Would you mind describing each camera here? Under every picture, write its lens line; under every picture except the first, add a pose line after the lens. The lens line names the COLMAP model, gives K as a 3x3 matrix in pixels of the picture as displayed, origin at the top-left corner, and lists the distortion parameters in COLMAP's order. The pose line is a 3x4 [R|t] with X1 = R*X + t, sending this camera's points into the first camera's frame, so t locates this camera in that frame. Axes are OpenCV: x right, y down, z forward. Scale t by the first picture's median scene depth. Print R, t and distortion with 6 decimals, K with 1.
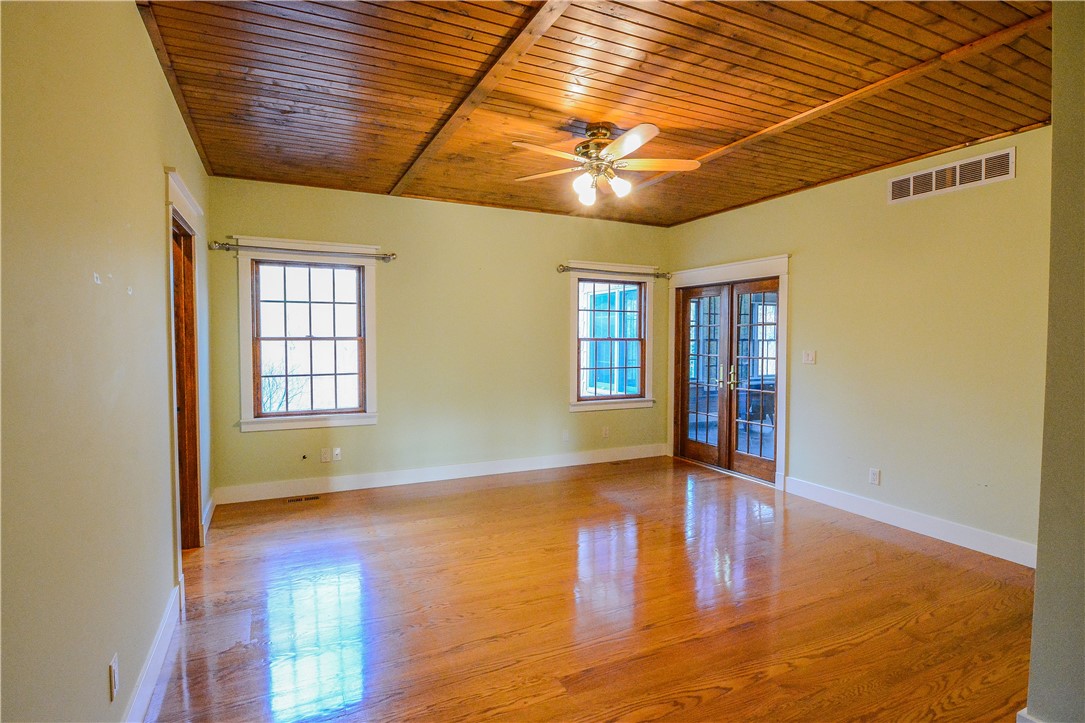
lens RADIAL K [[549.9, 0, 533.9], [0, 549.9, 356.9], [0, 0, 1]] dist [-0.014355, -0.000544]
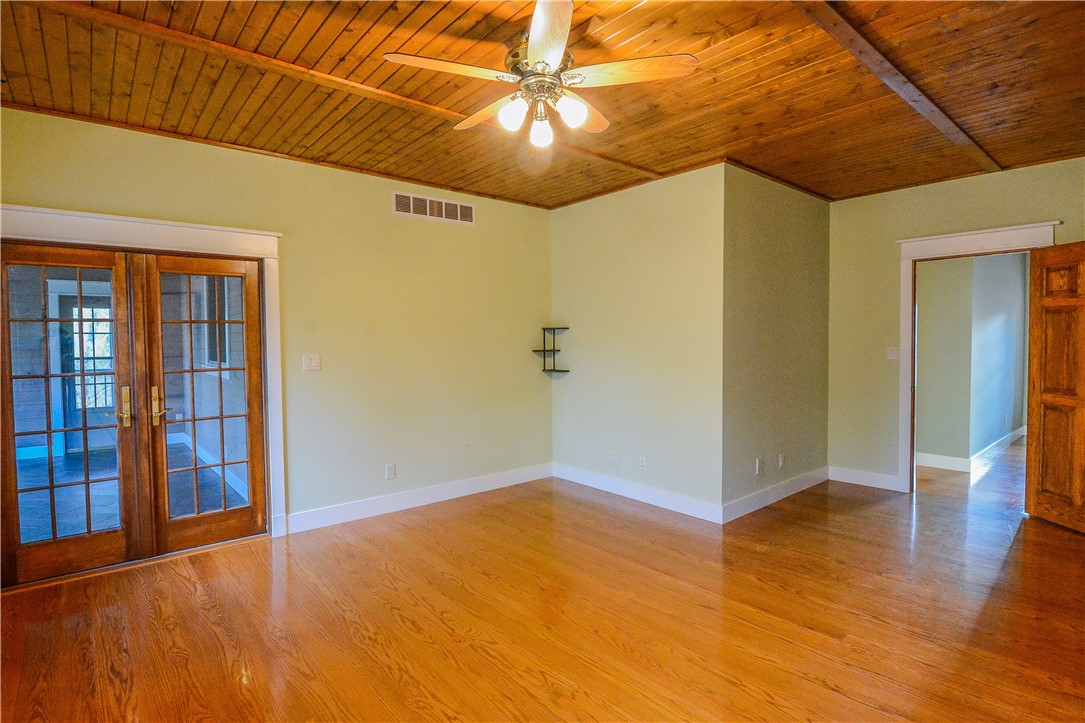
lens RADIAL K [[549.9, 0, 533.9], [0, 549.9, 356.9], [0, 0, 1]] dist [-0.014355, -0.000544]
pose [[-0.259490, -0.037771, 0.965007, -0.511710], [0.040319, 0.997940, 0.049901, -0.046232], [-0.964904, 0.051857, -0.257432, 1.117032]]
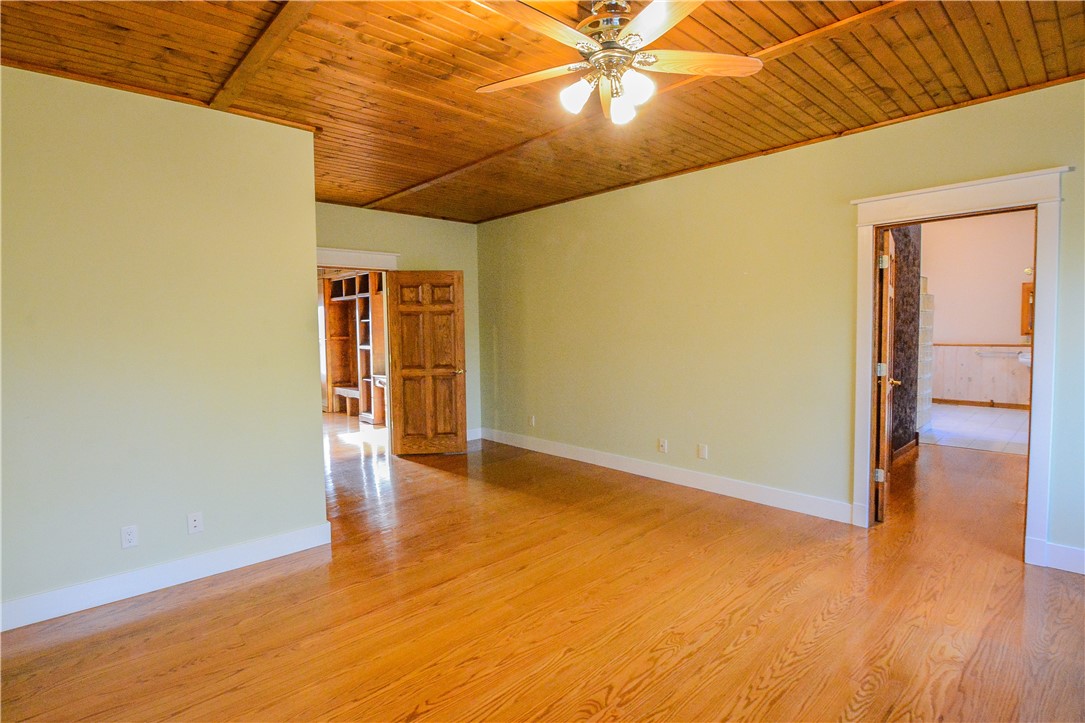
lens RADIAL K [[538.1, 0, 543.0], [0, 538.1, 354.9], [0, 0, 1]] dist [-0.012579, -0.000144]
pose [[-0.948721, 0.024537, -0.315162, 0.375636], [-0.002058, 0.996482, 0.083776, -0.056083], [0.316109, 0.080129, -0.945333, 1.489155]]
